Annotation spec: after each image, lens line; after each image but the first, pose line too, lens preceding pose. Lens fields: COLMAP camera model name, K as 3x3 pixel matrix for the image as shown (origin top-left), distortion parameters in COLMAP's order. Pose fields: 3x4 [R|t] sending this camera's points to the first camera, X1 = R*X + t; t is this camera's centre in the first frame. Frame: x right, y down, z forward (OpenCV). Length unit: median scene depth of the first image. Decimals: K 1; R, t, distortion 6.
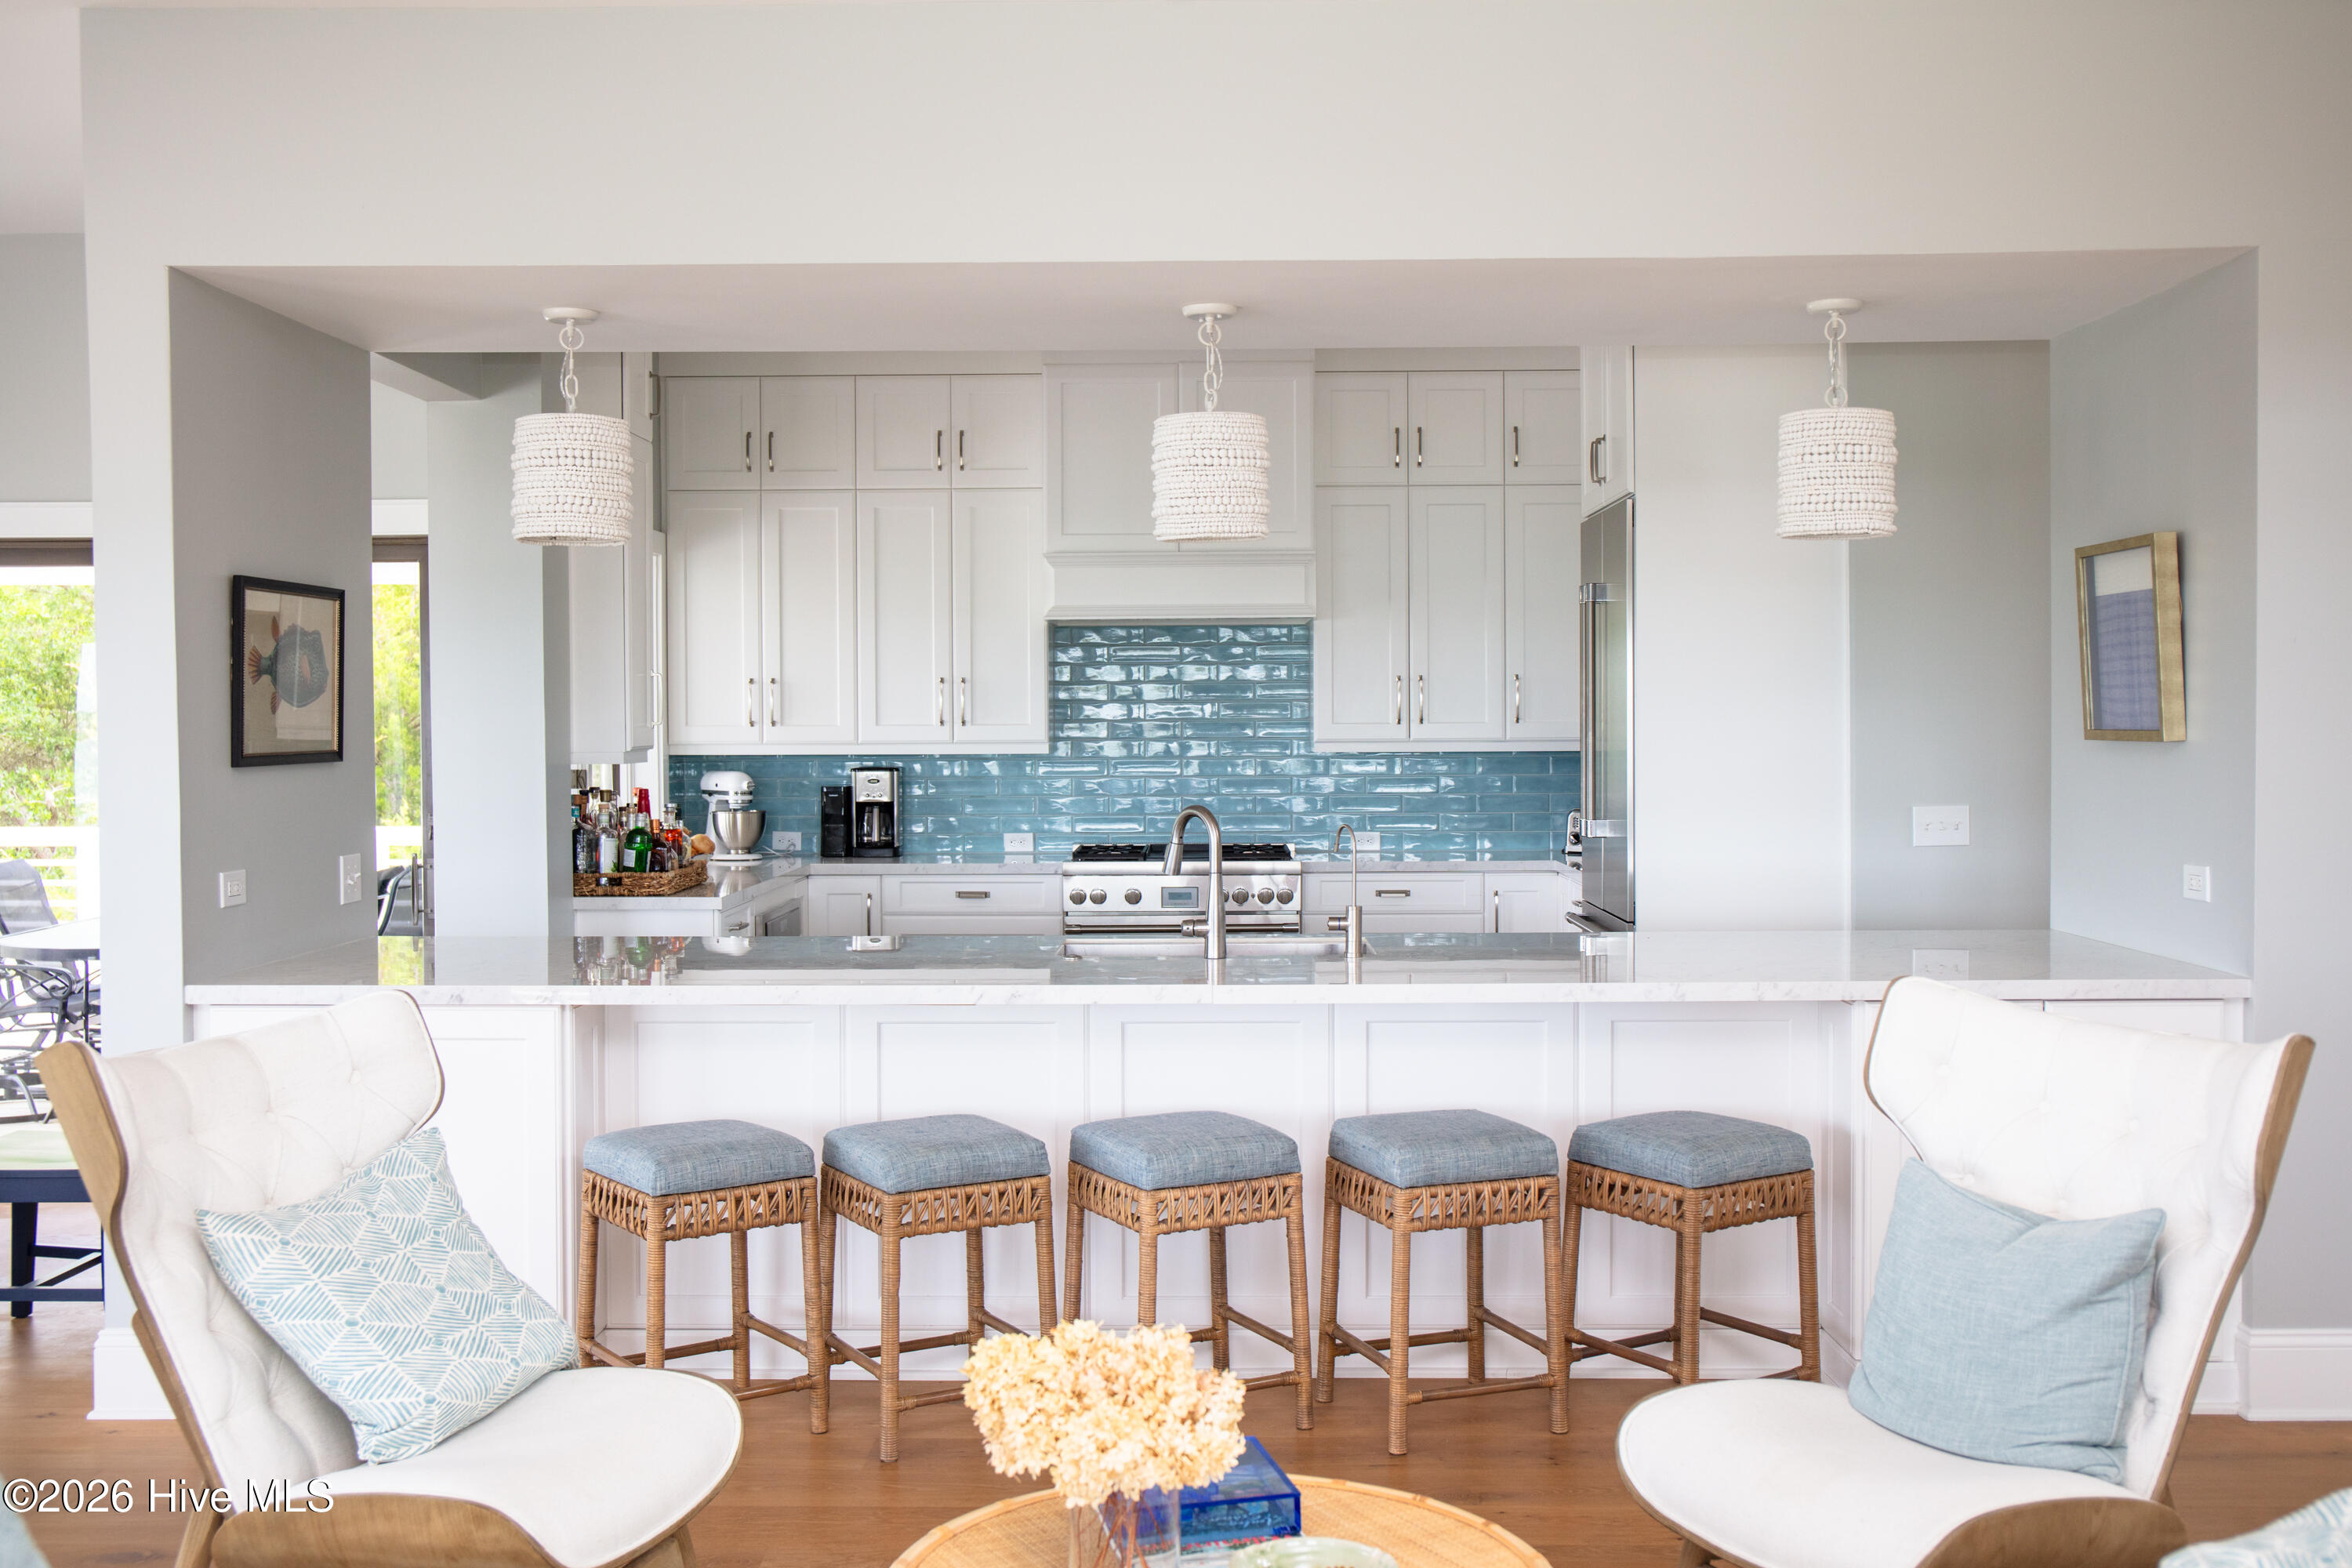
lens RADIAL K [[2339.0, 0, 1179.2], [0, 2339.0, 785.8], [0, 0, 1]] dist [0.022522, 0.000000]
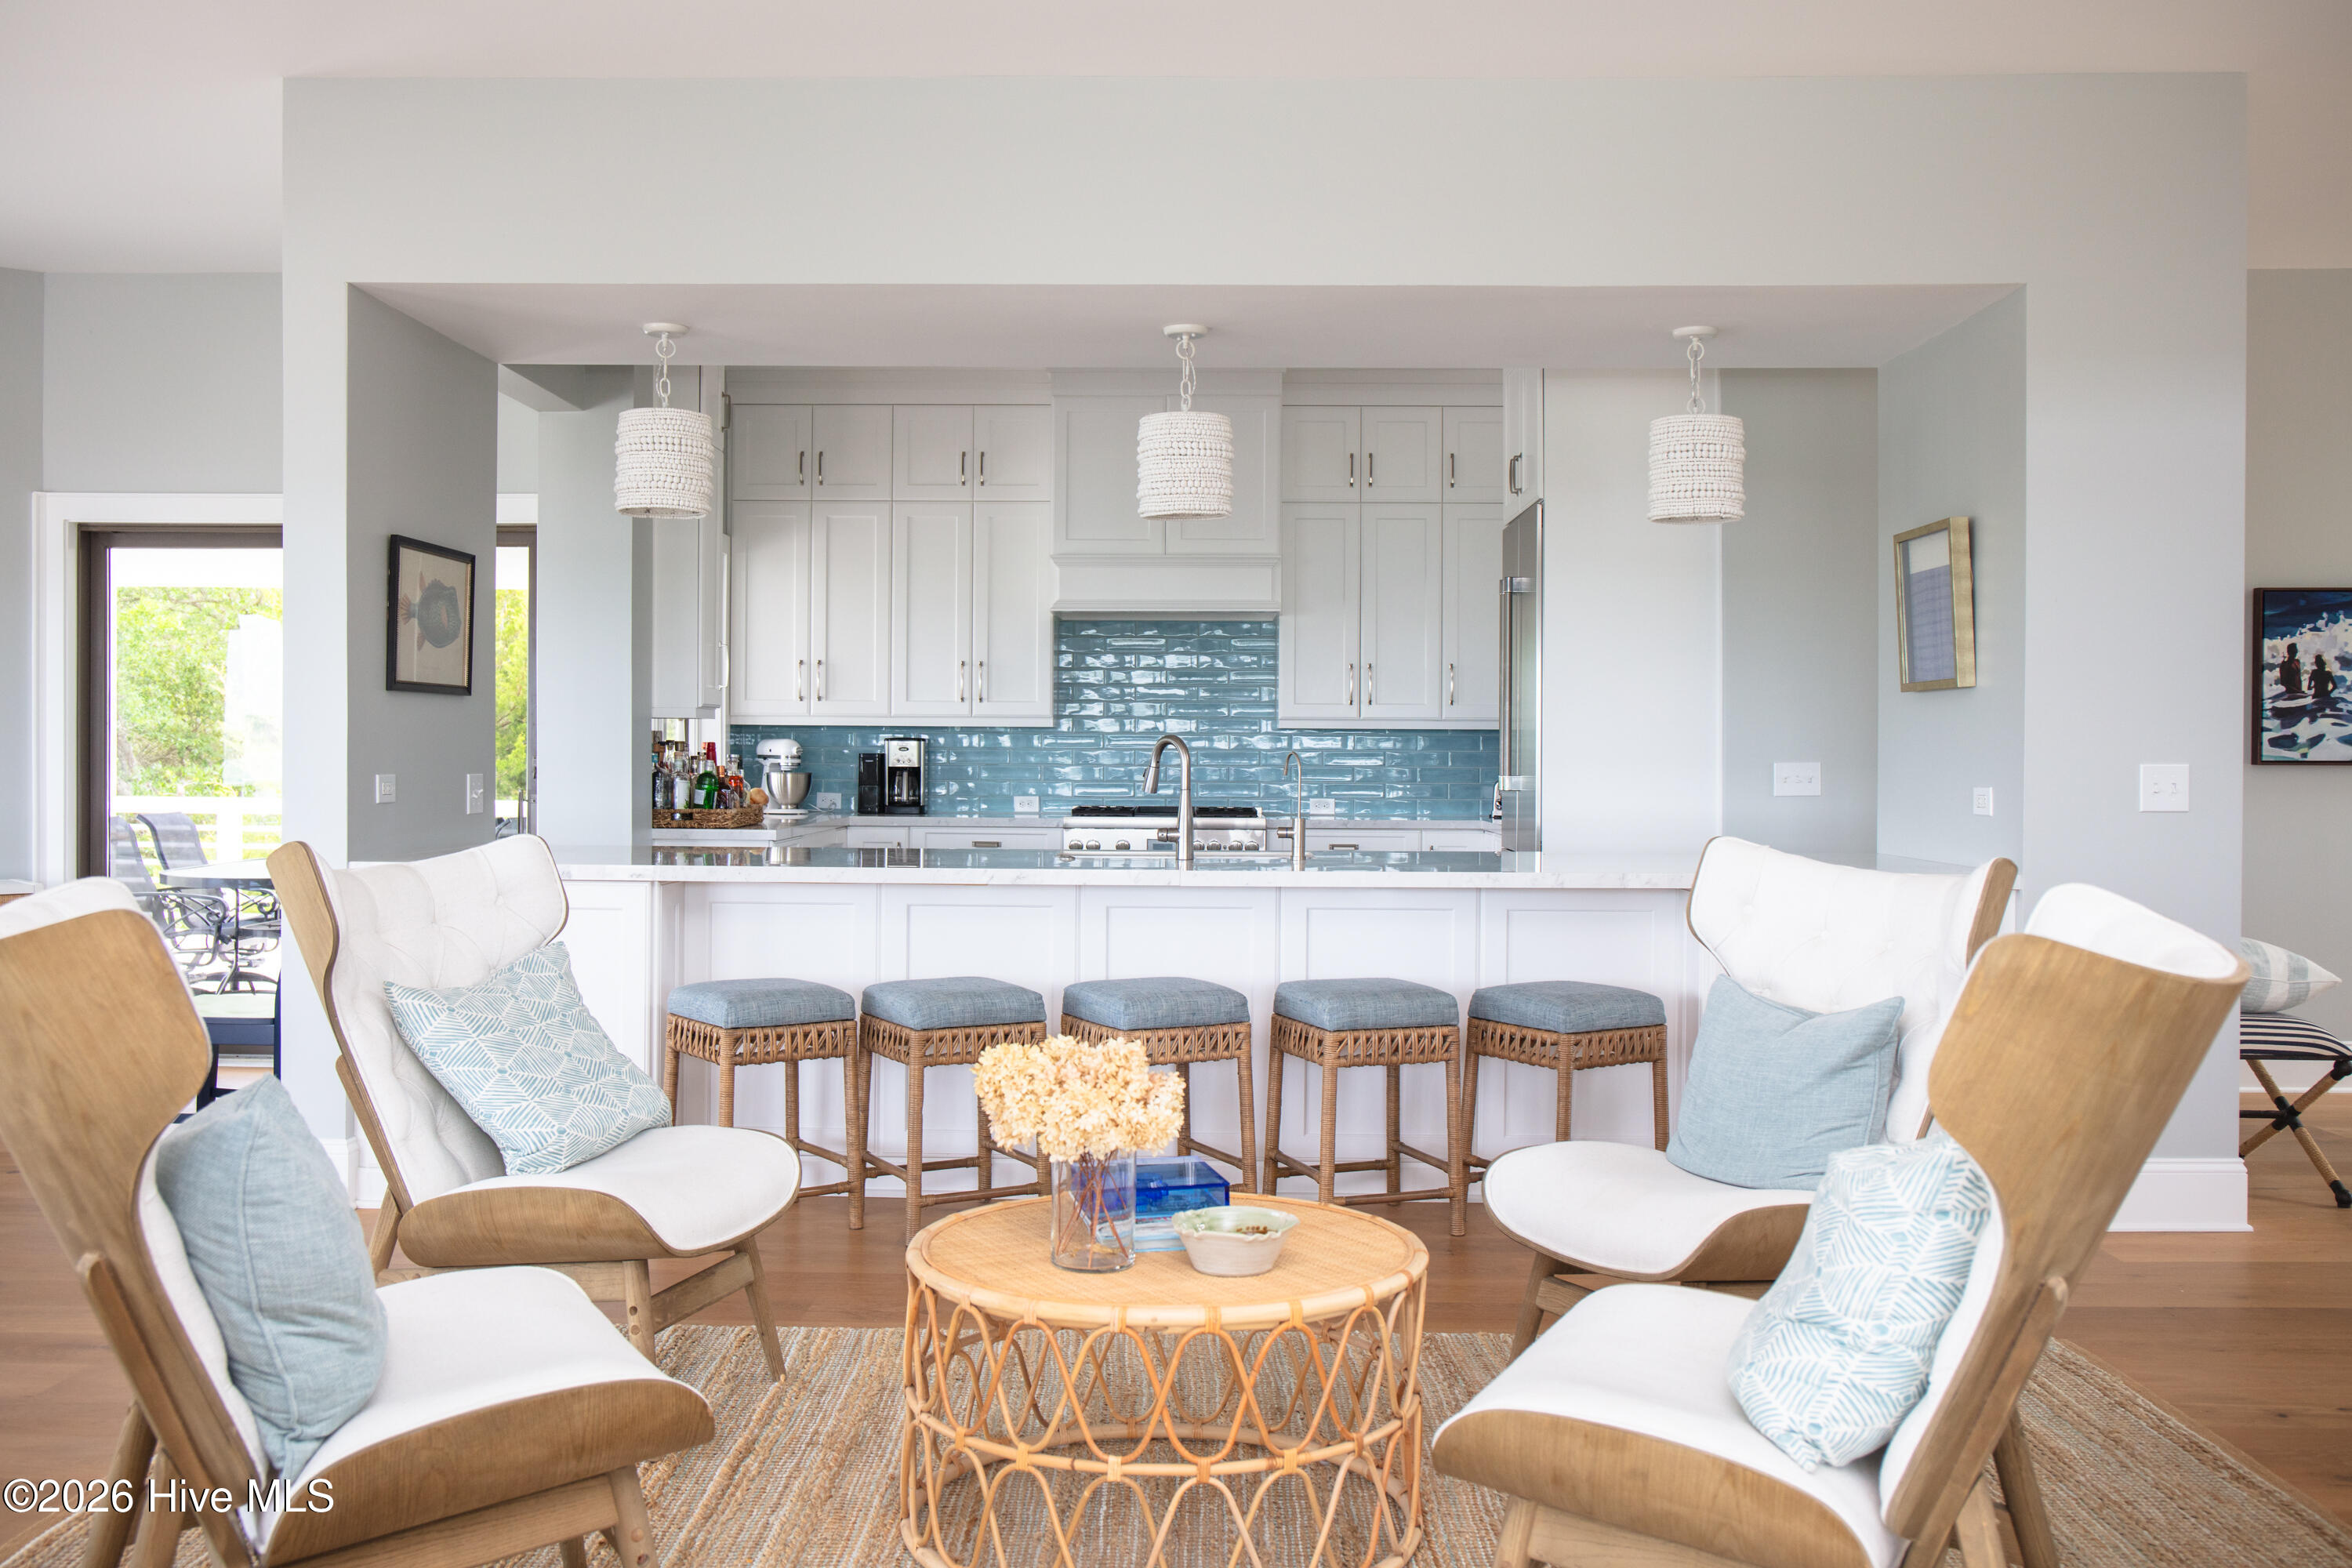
lens RADIAL K [[2130.5, 0, 1170.3], [0, 2130.5, 783.1], [0, 0, 1]] dist [-0.002471, 0.000000]
pose [[0.999933, 0.011132, -0.003090, 0.011224], [-0.011192, 0.999736, -0.020091, 0.057776], [0.002866, 0.020124, 0.999793, -0.112863]]
